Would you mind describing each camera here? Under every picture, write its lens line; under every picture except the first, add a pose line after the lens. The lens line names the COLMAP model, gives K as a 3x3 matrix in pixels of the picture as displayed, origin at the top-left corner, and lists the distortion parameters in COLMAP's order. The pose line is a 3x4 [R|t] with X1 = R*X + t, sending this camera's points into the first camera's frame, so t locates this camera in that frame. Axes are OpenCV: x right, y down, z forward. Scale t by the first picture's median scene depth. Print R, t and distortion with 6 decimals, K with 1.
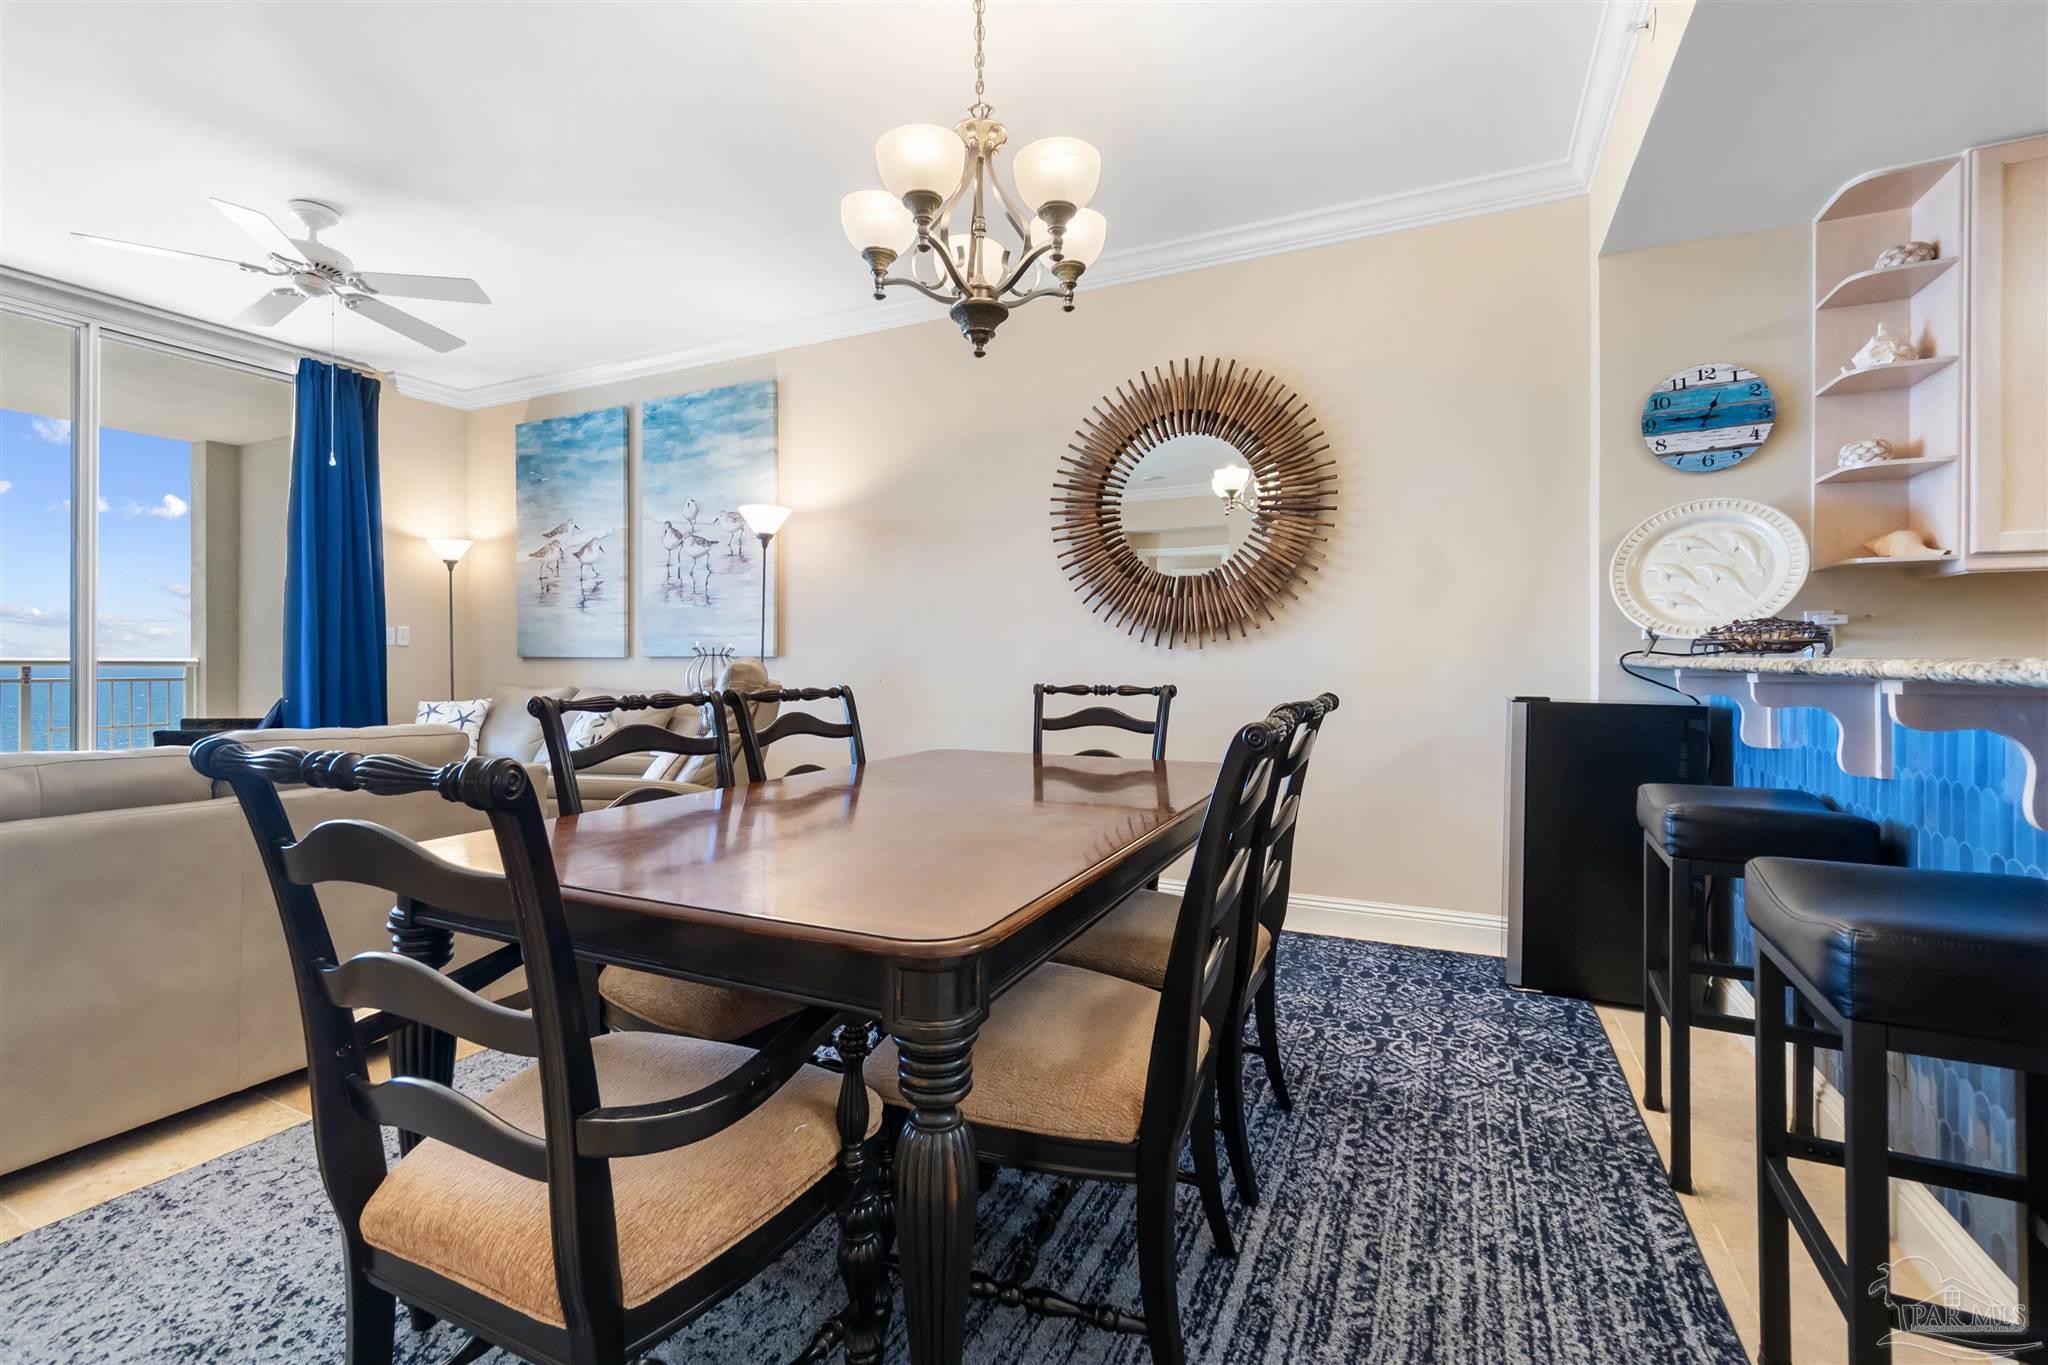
lens RADIAL K [[903.5, 0, 991.1], [0, 903.5, 656.9], [0, 0, 1]] dist [-0.001206, -0.000236]
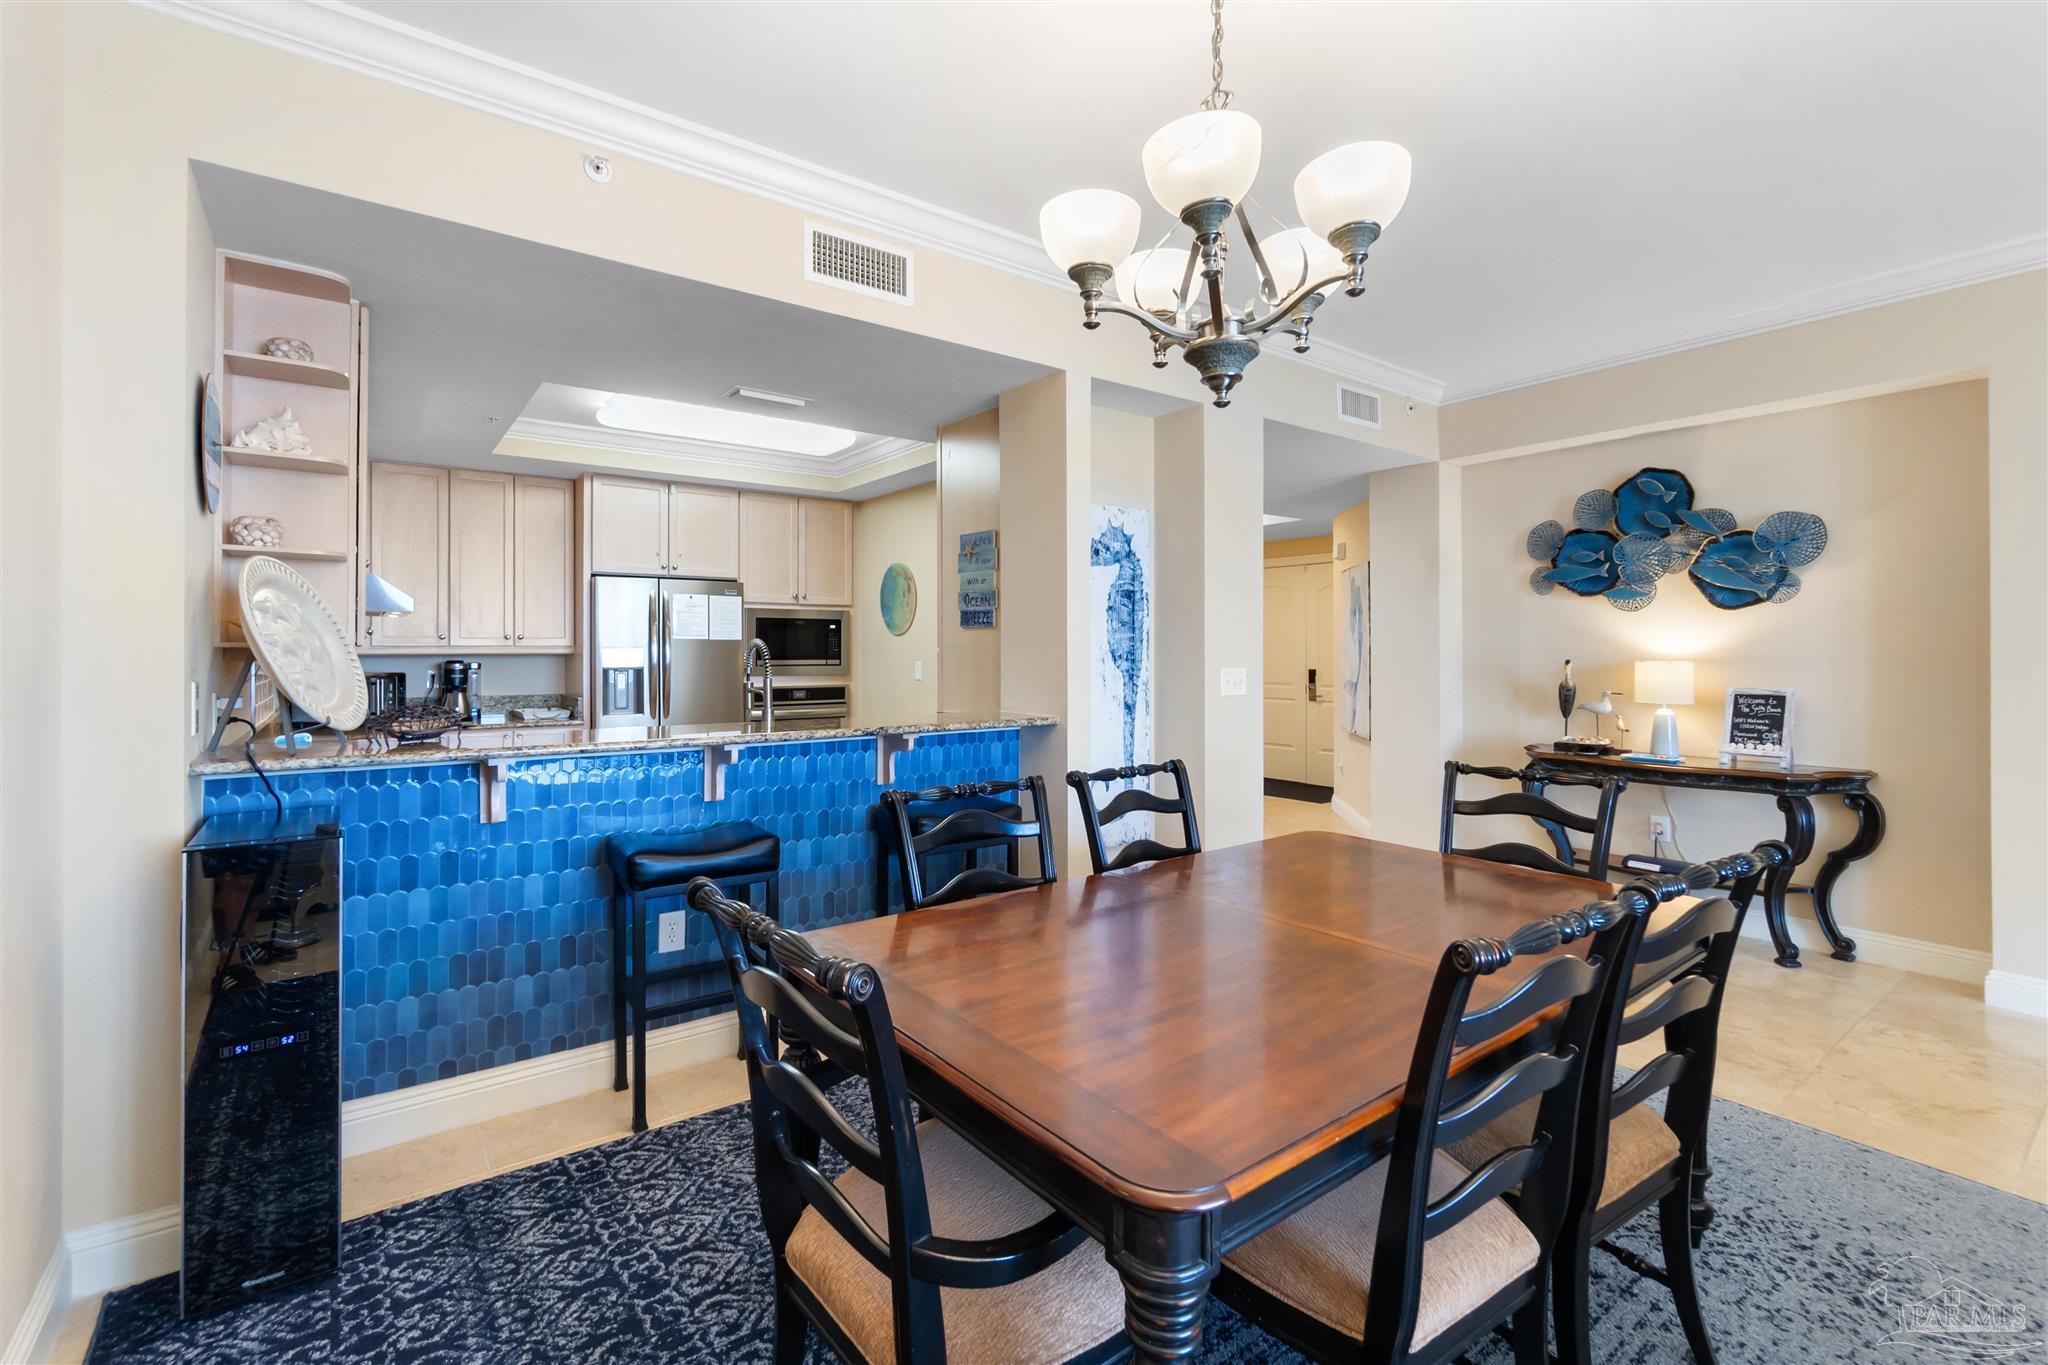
lens RADIAL K [[892.1, 0, 1011.5], [0, 892.1, 642.0], [0, 0, 1]] dist [-0.008755, 0.001609]
pose [[-0.898234, 0.003303, 0.439506, -0.089423], [-0.002646, 0.999913, -0.012922, -0.050888], [-0.439510, -0.012770, -0.898147, 0.819256]]
